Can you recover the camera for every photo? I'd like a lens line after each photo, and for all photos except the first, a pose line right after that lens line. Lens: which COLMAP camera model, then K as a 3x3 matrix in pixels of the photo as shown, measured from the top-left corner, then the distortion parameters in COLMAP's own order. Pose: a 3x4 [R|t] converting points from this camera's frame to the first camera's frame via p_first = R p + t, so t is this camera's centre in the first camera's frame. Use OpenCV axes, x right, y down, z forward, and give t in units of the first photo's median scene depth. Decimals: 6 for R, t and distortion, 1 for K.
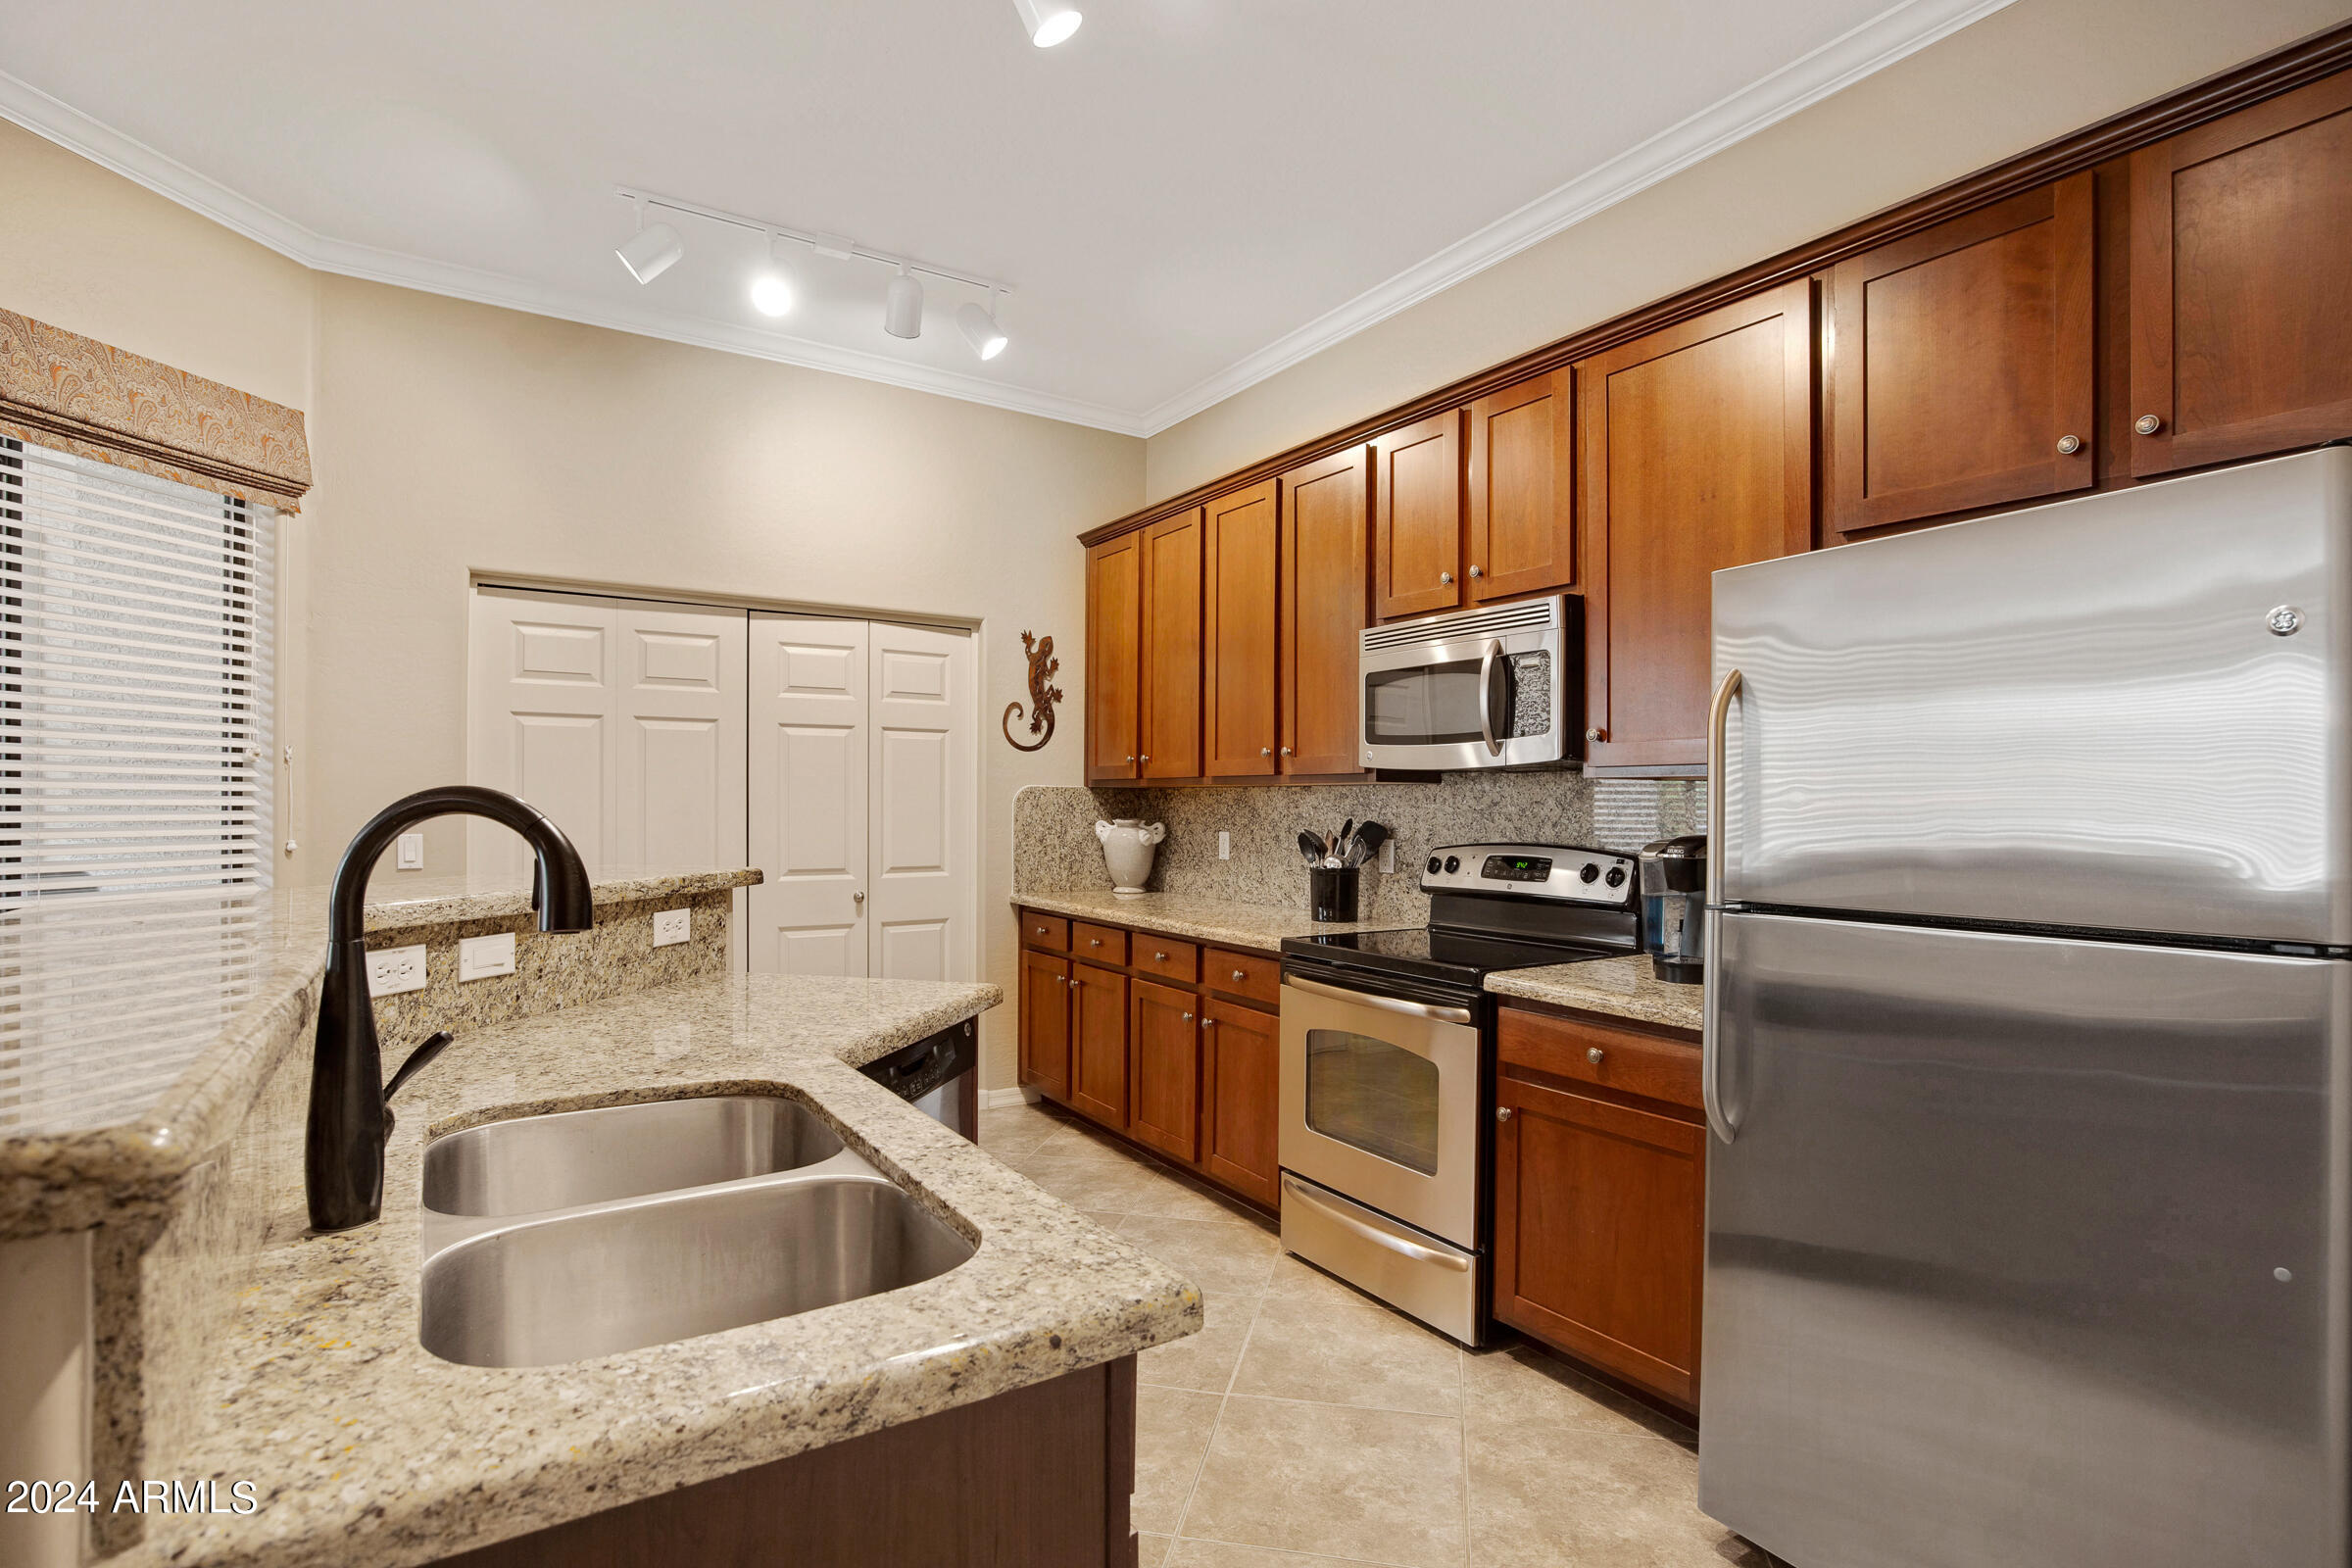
lens RADIAL K [[1165.2, 0, 1174.0], [0, 1165.2, 793.4], [0, 0, 1]] dist [0.002909, 0.000049]
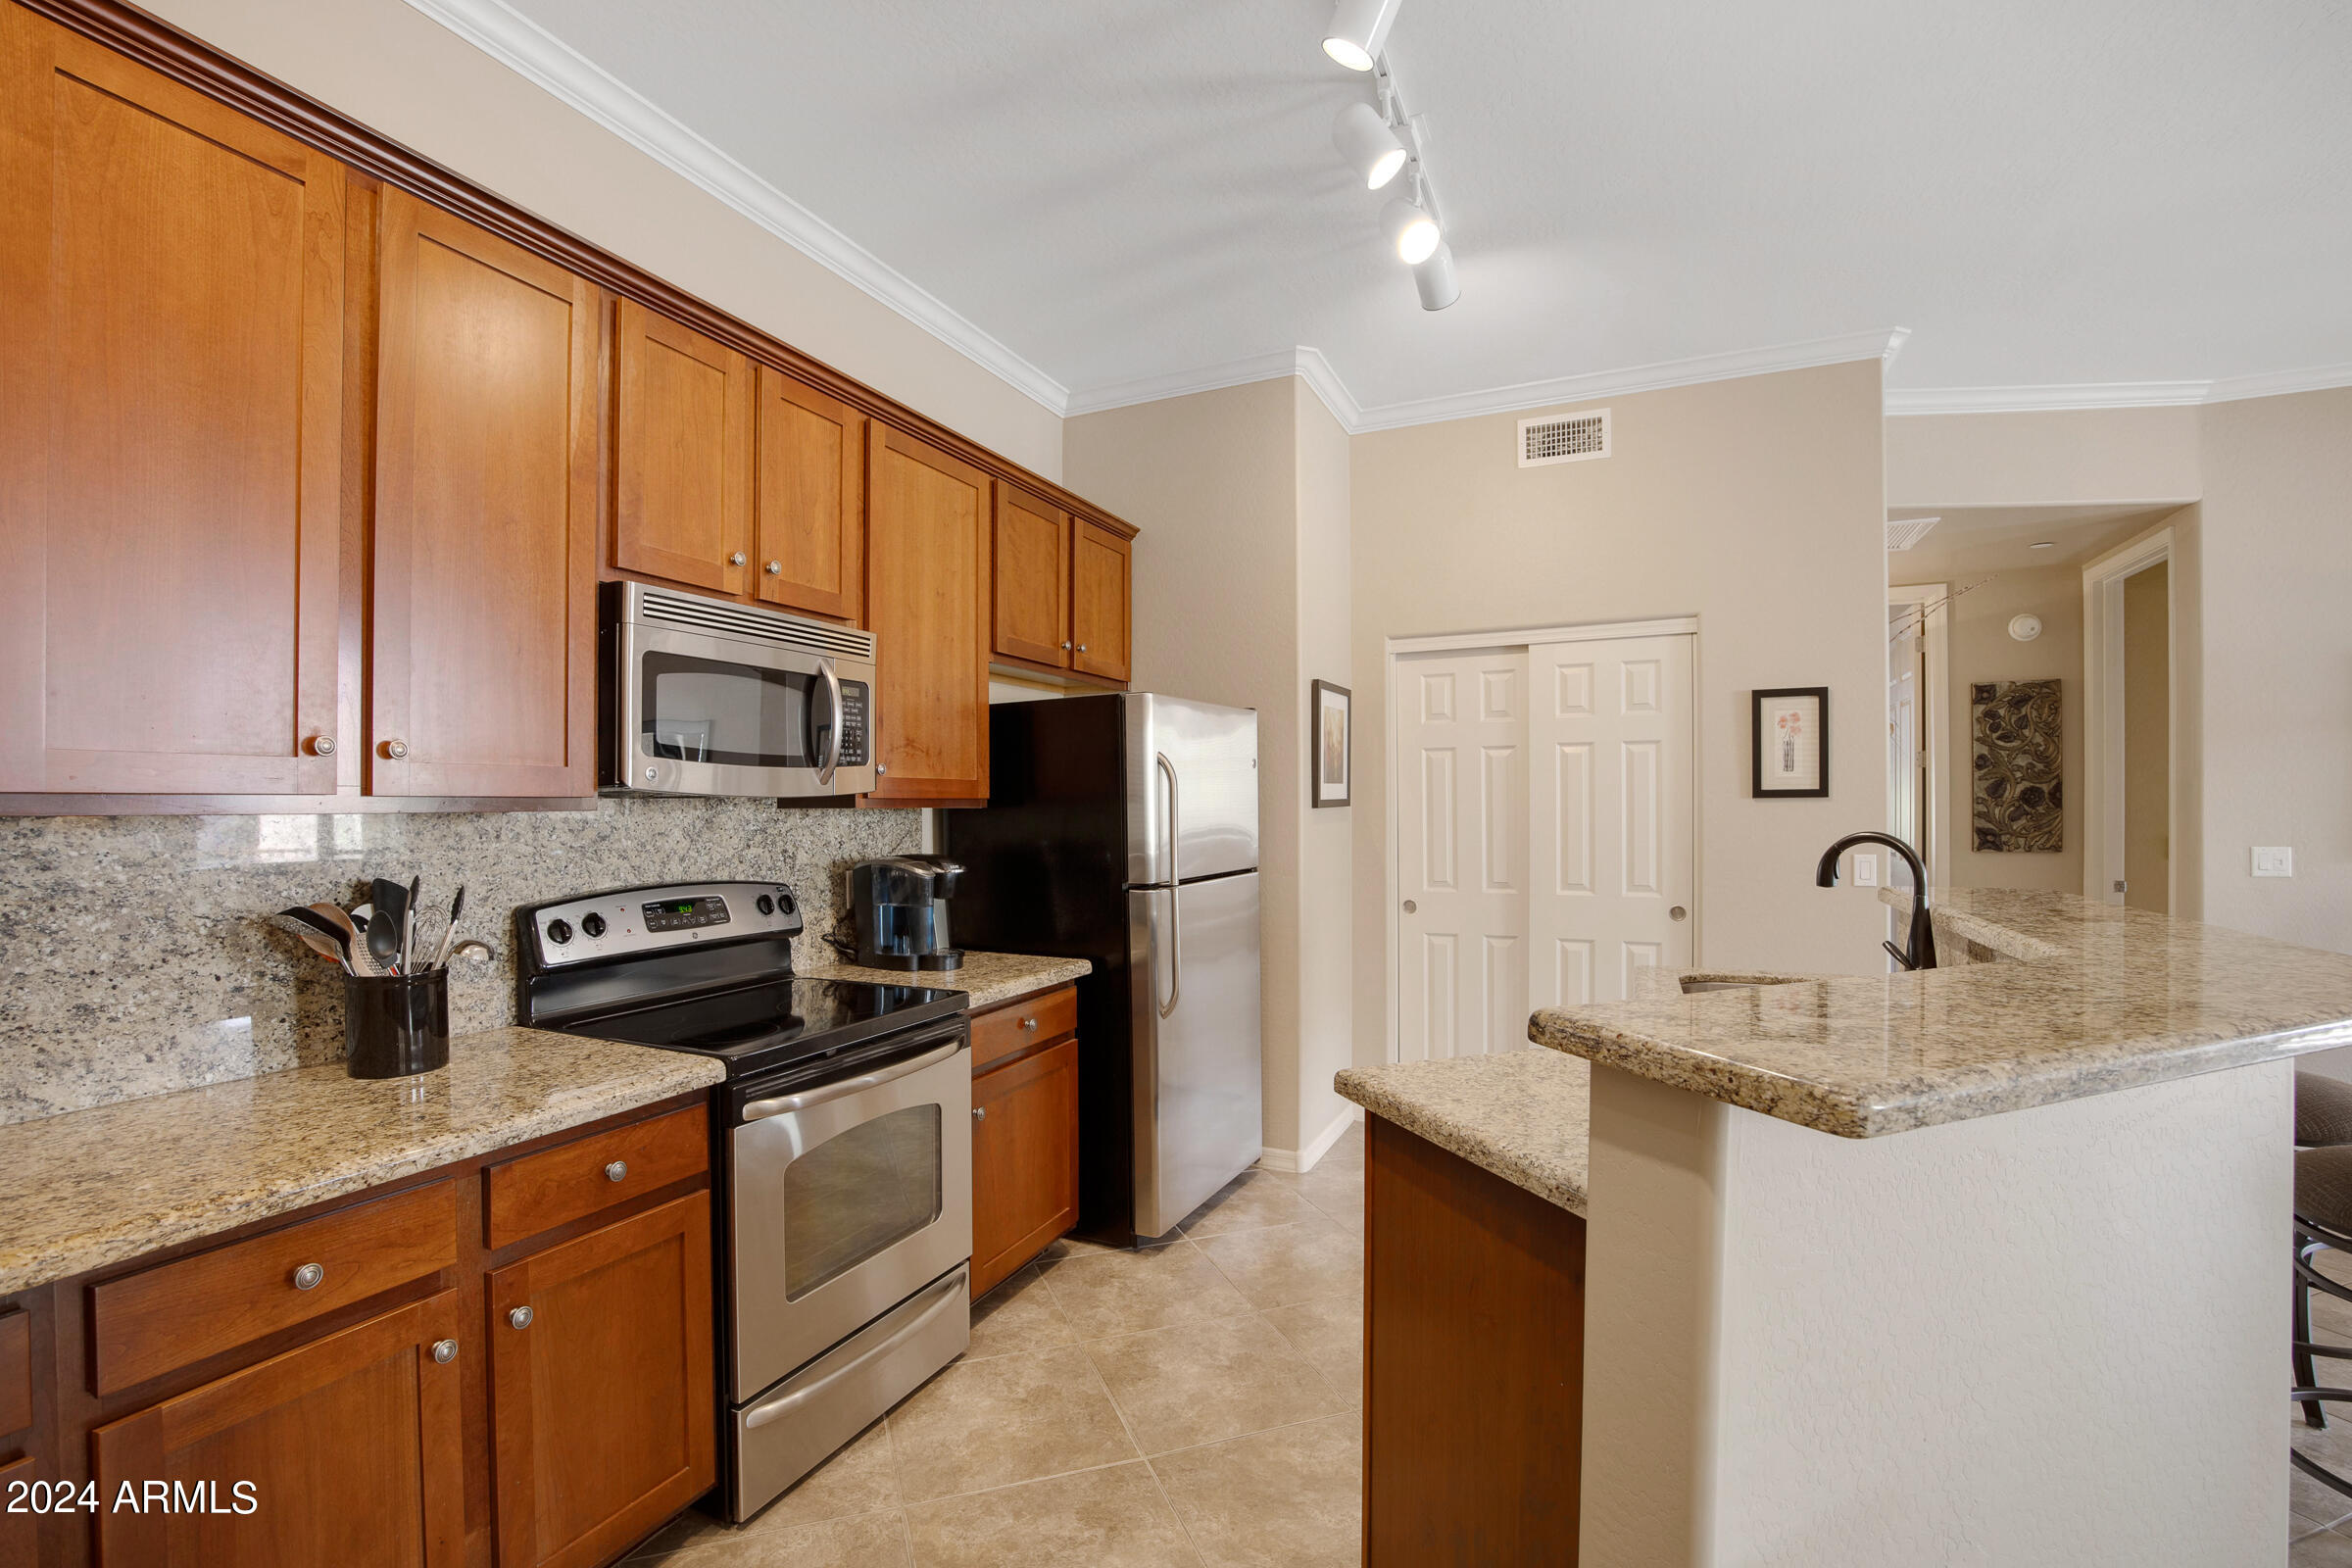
lens RADIAL K [[1109.1, 0, 1161.1], [0, 1109.1, 799.1], [0, 0, 1]] dist [-0.015806, -0.000326]
pose [[-0.554067, 0.000117, 0.832472, -0.557291], [-0.009524, 0.999934, -0.006480, -0.015950], [-0.832417, -0.011519, -0.554029, 1.163051]]
